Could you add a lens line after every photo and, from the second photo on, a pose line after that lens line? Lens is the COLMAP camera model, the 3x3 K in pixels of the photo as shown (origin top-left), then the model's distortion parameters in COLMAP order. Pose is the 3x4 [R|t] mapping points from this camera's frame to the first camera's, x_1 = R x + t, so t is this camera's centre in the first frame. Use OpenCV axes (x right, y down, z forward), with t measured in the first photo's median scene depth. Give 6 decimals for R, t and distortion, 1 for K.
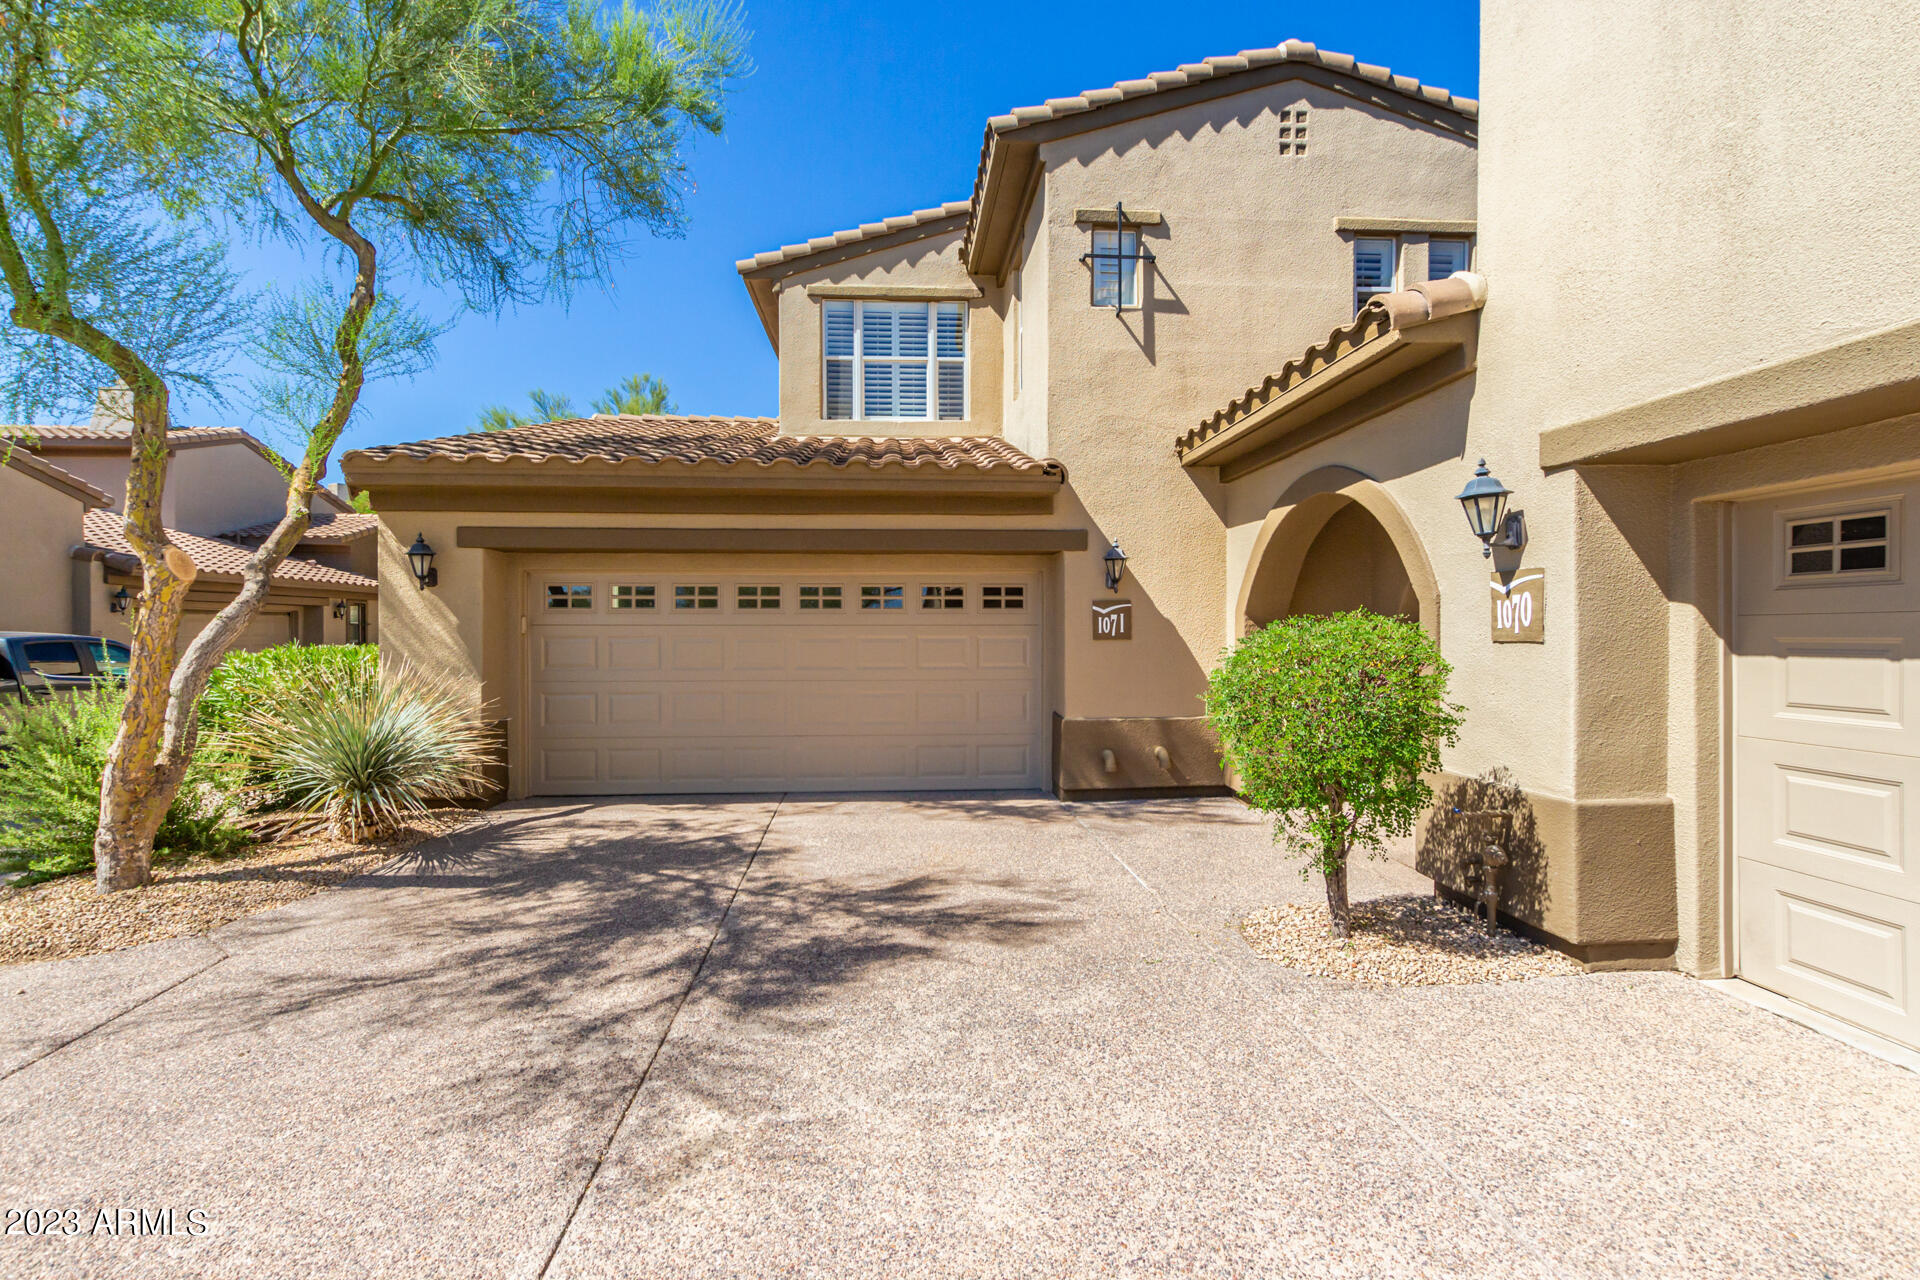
lens RADIAL K [[879.2, 0, 956.9], [0, 879.2, 633.4], [0, 0, 1]] dist [0.009234, -0.005079]
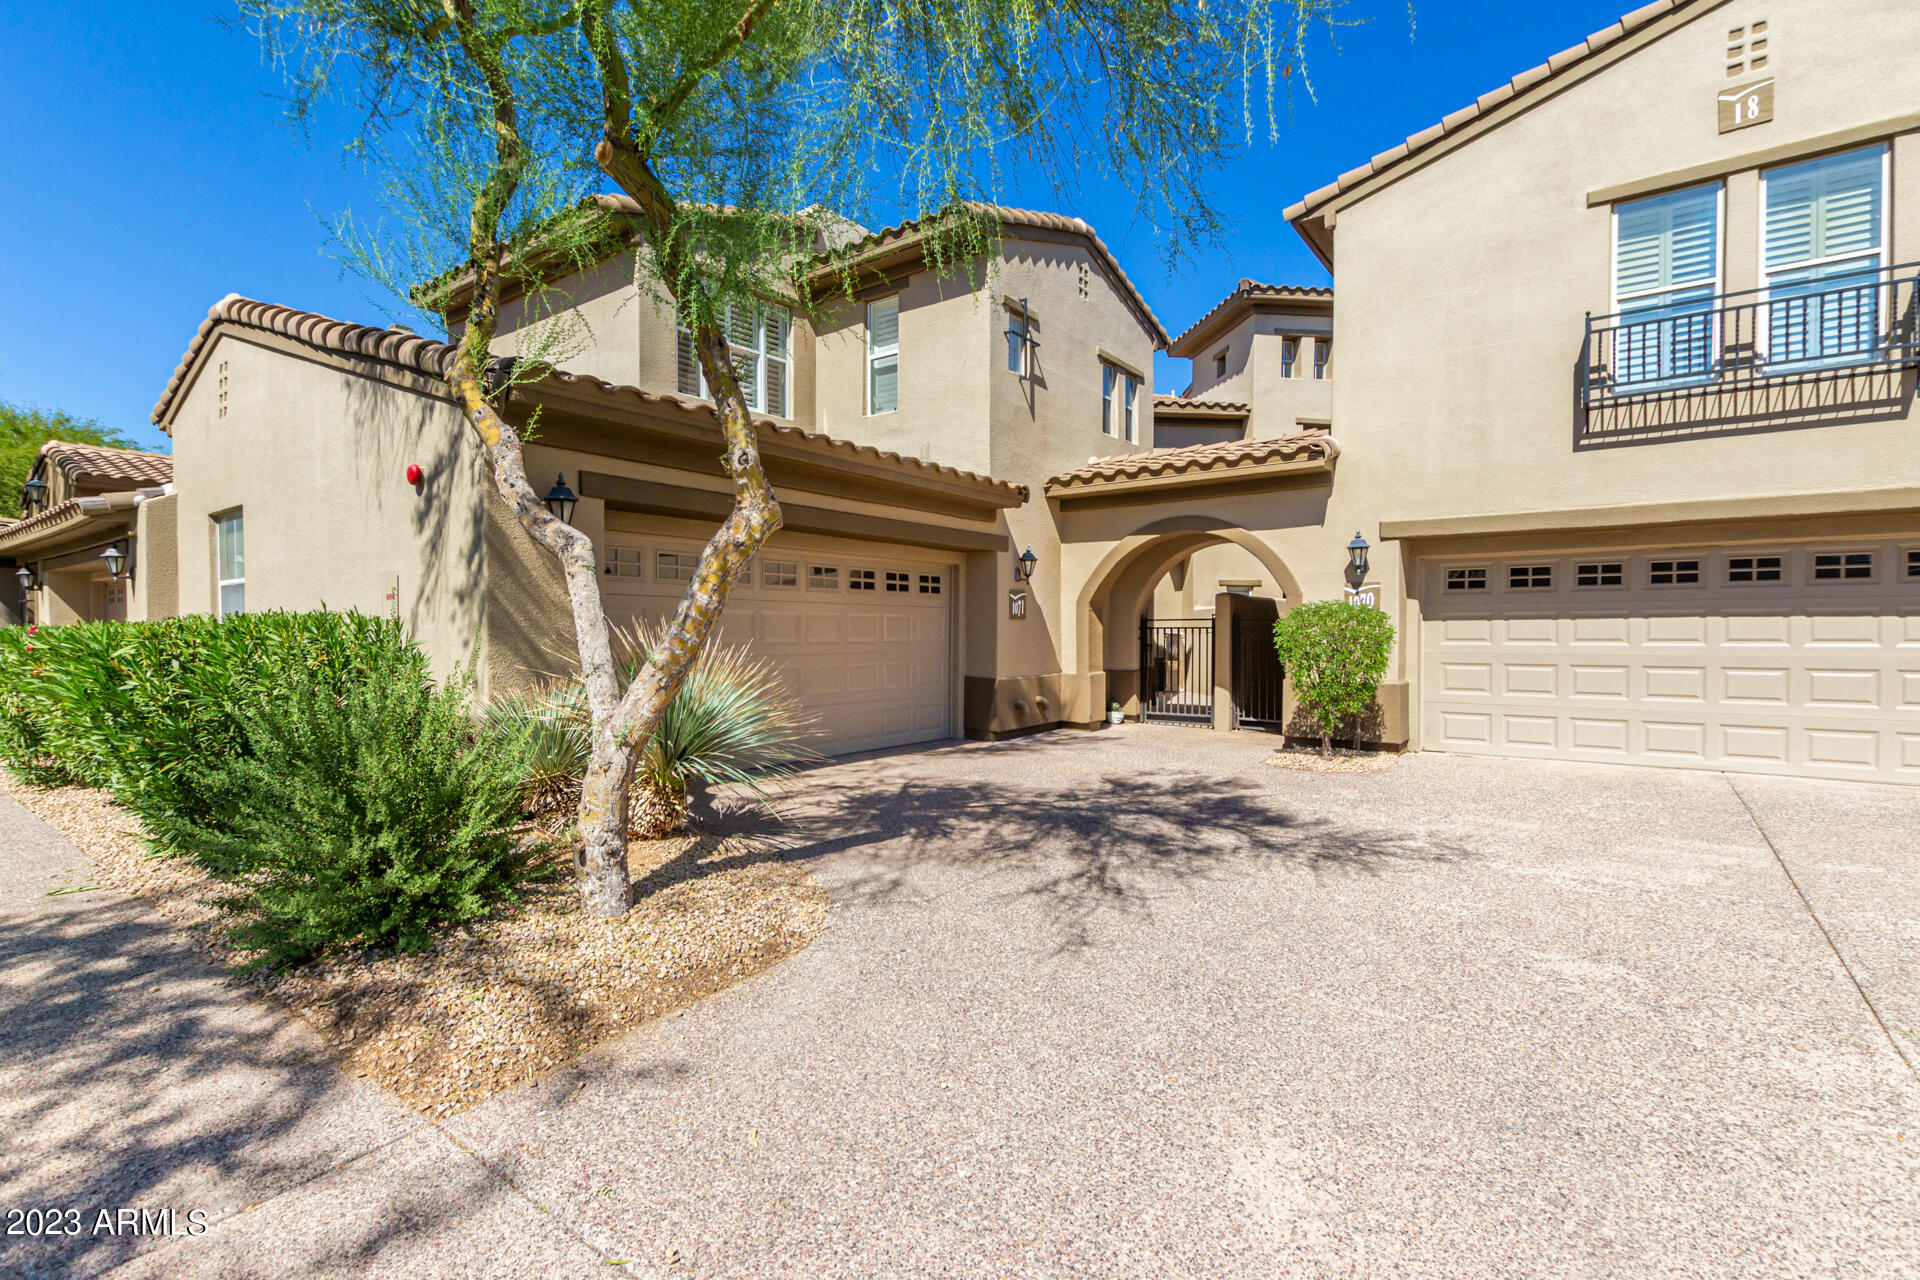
lens RADIAL K [[879.2, 0, 965.9], [0, 879.2, 642.9], [0, 0, 1]] dist [0.009234, -0.005079]
pose [[0.653628, -0.006403, 0.756789, -0.960029], [-0.000279, 0.999962, 0.008702, 0.034081], [-0.756816, -0.005899, 0.653602, 0.184380]]
